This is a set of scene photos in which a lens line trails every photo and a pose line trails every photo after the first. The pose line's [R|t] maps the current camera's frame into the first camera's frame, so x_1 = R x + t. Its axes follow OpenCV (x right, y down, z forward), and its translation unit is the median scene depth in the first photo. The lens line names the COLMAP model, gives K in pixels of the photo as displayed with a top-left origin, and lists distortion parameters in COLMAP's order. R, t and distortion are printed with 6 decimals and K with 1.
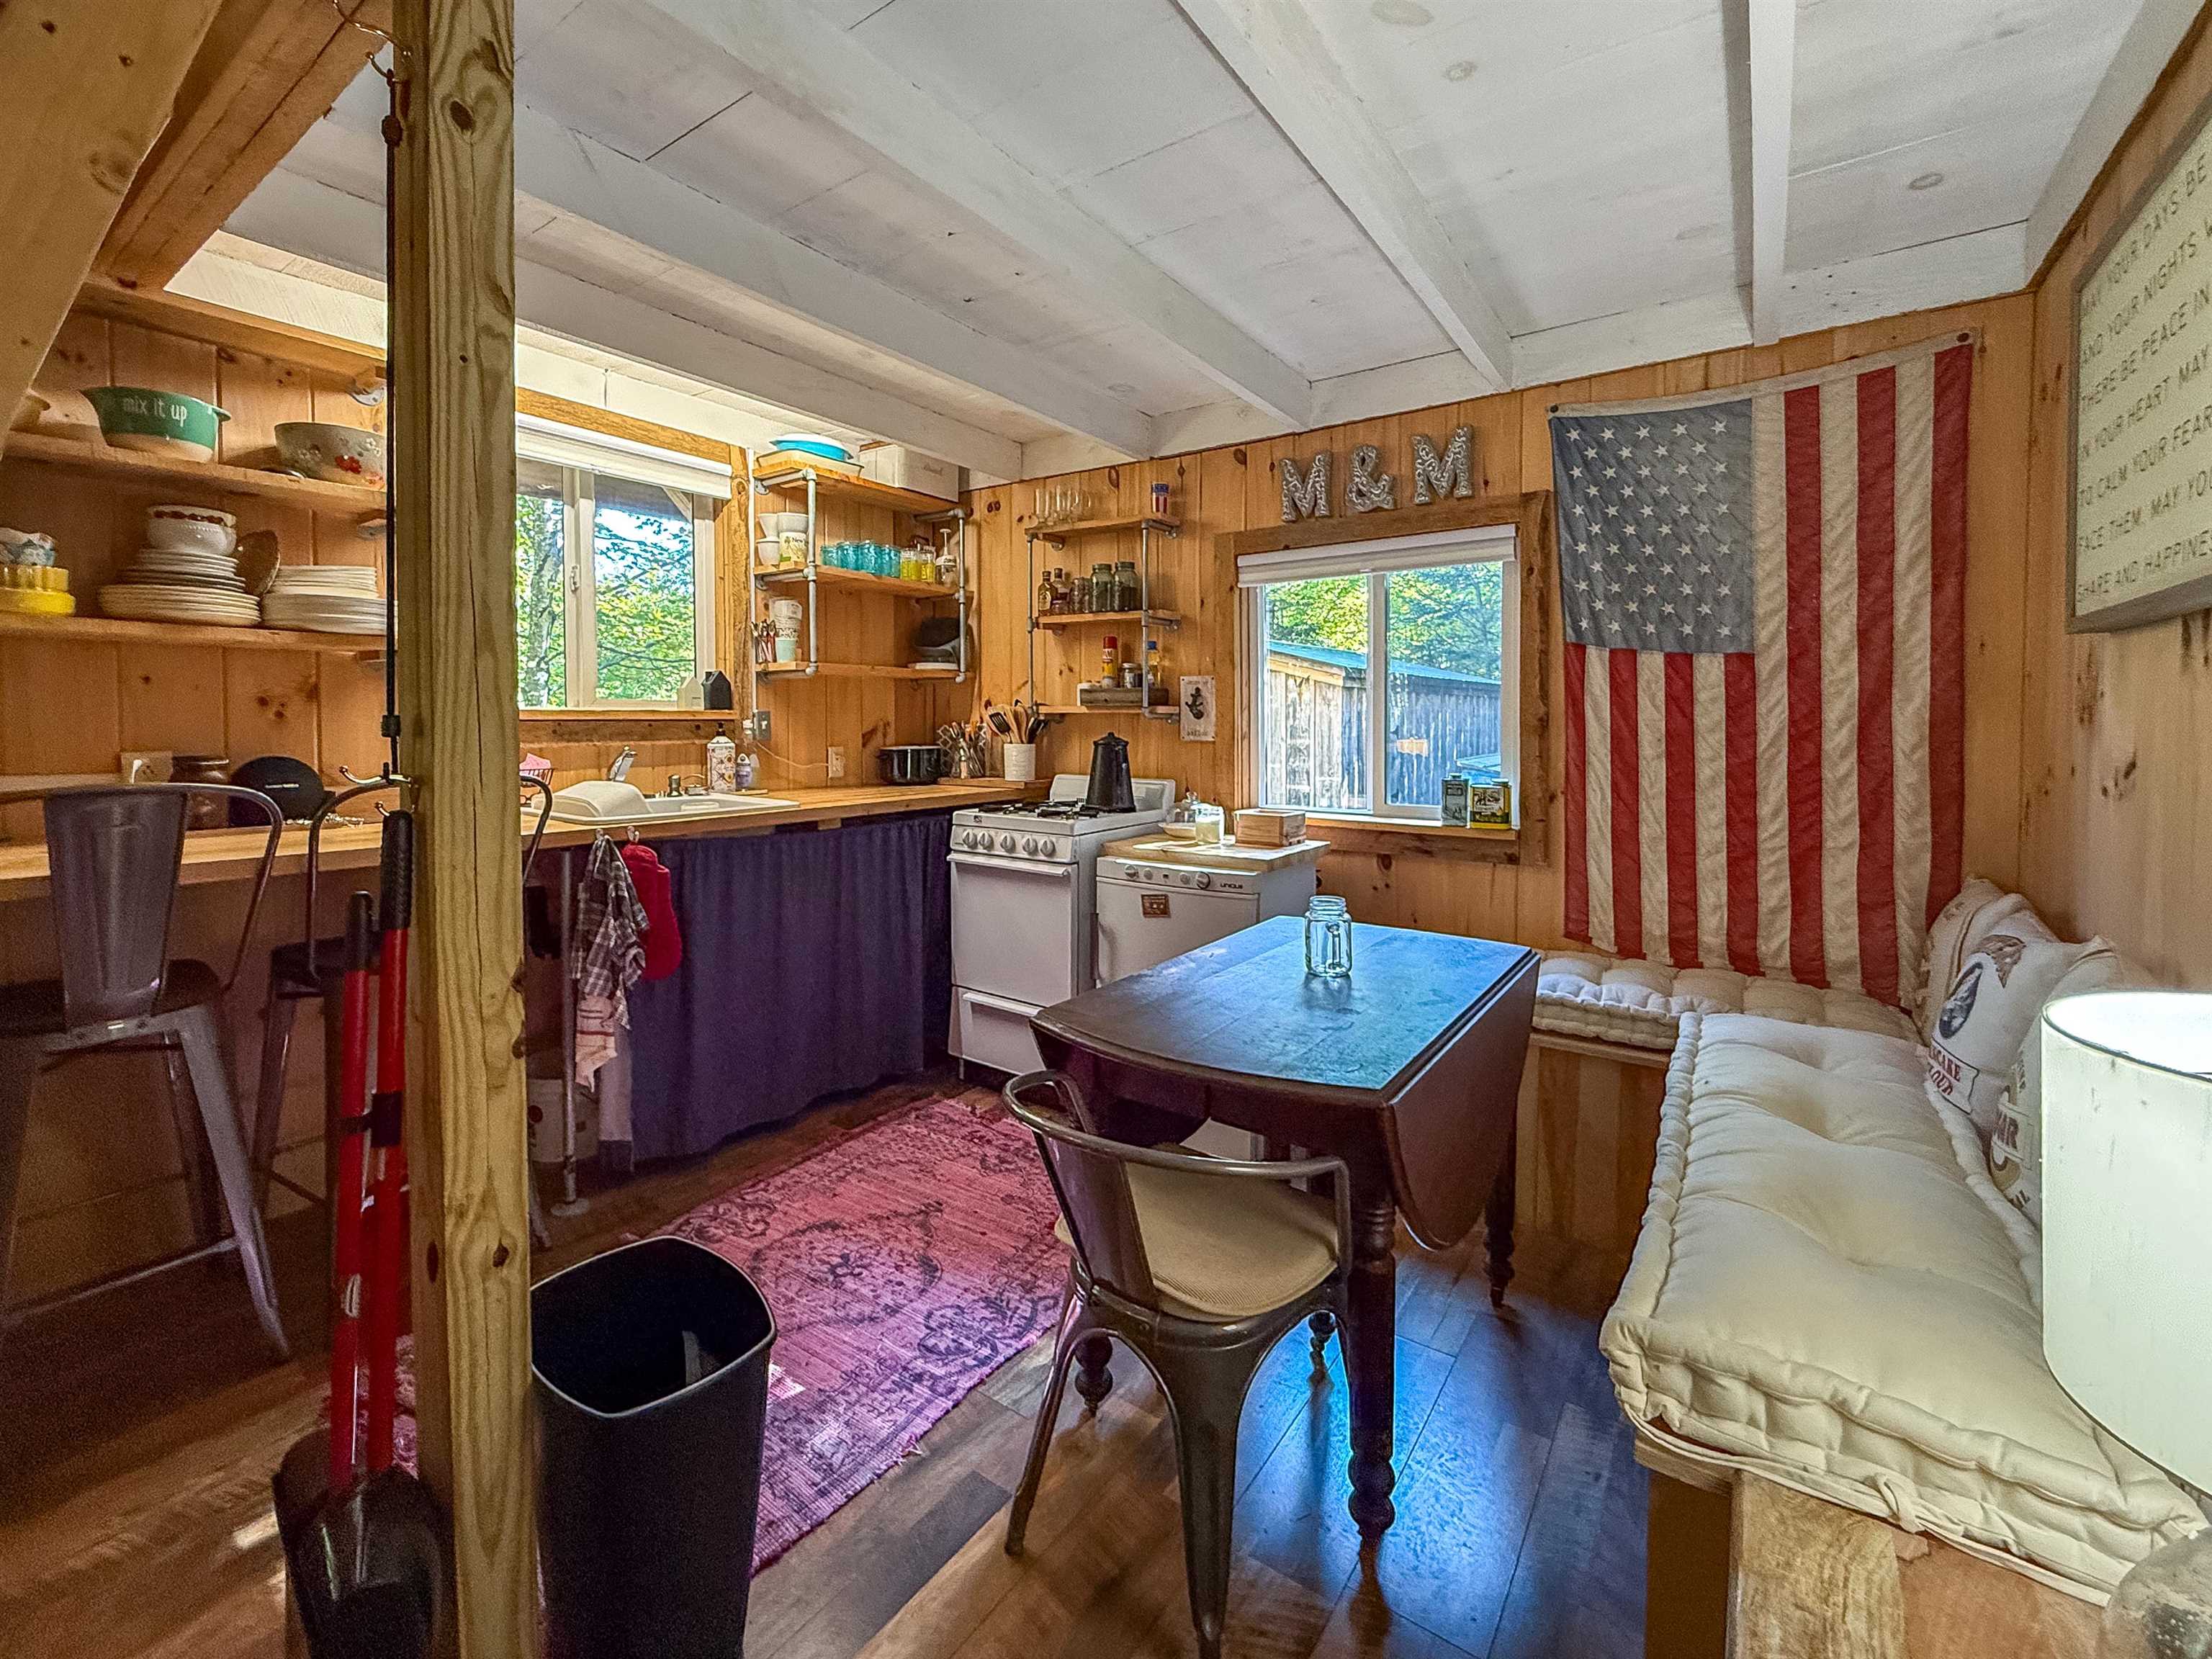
lens RADIAL K [[950.4, 0, 1033.3], [0, 950.4, 749.5], [0, 0, 1]] dist [-0.011116, 0.000233]
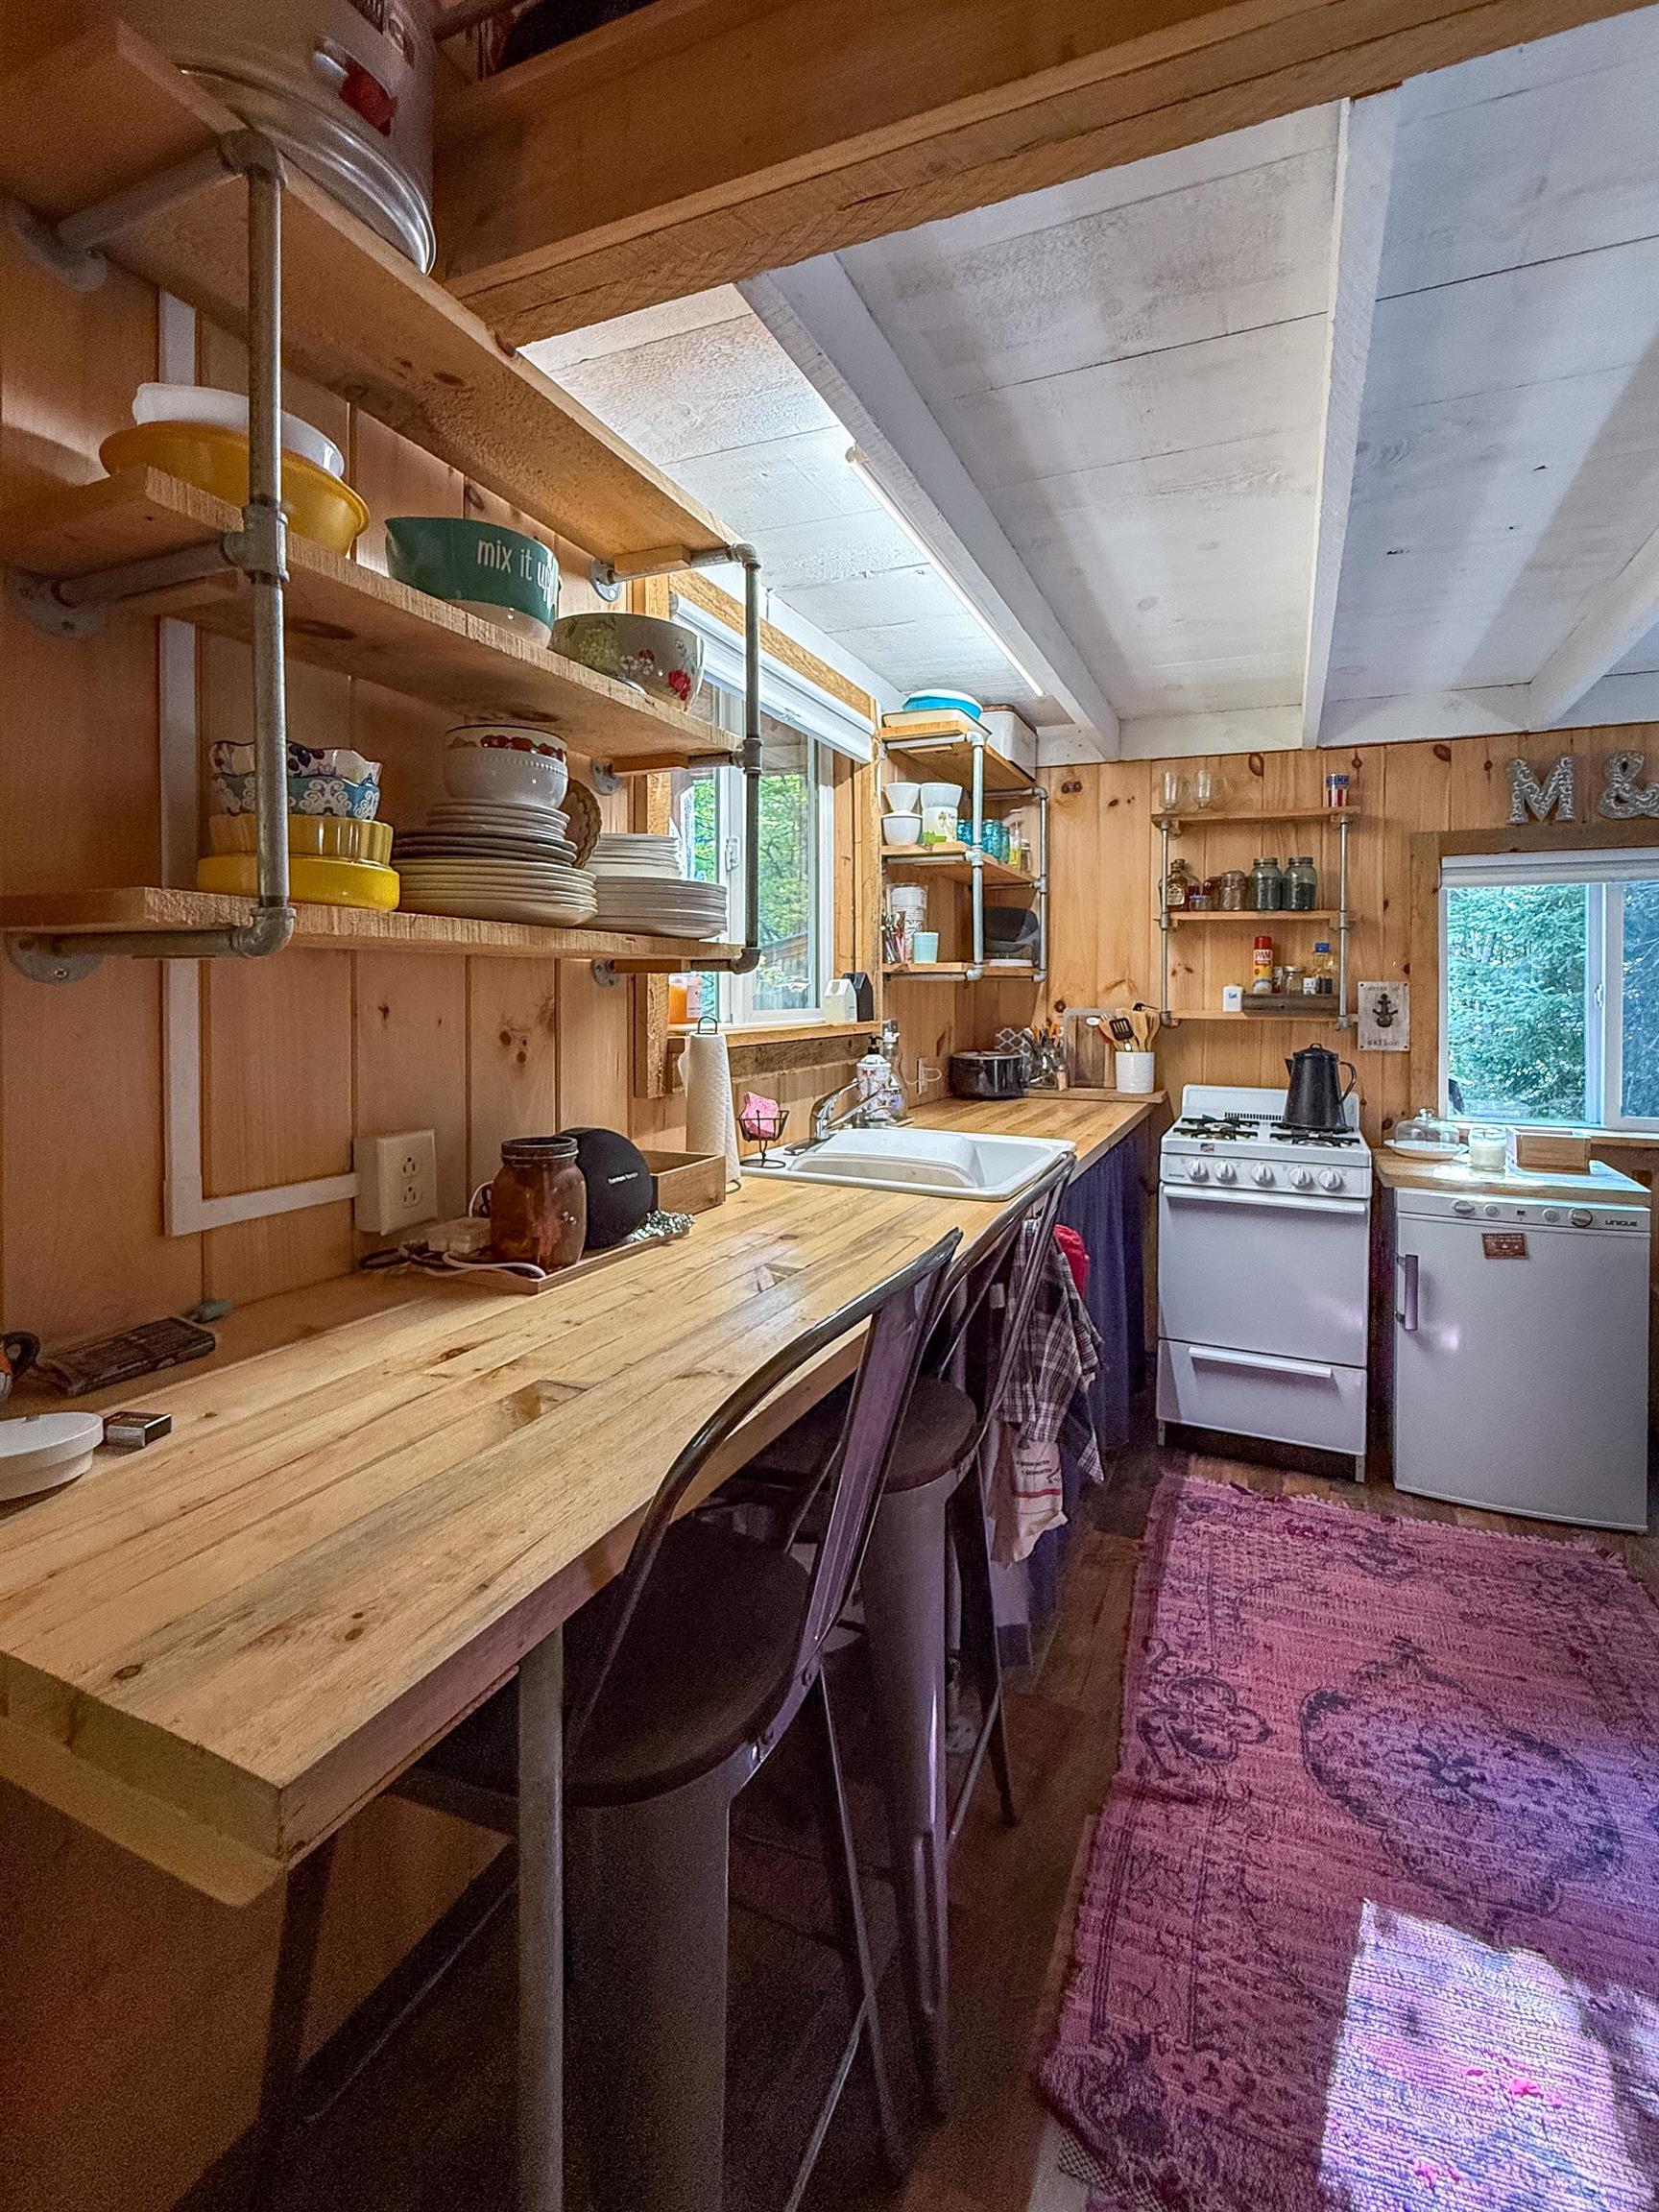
lens RADIAL K [[931.0, 0, 933.8], [0, 931.0, 1006.6], [0, 0, 1]] dist [-0.007941, 0.000995]
pose [[0.969271, -0.004457, 0.245954, -0.547595], [0.008820, 0.999823, -0.016643, -0.046969], [-0.245836, 0.018301, 0.969139, 0.248951]]
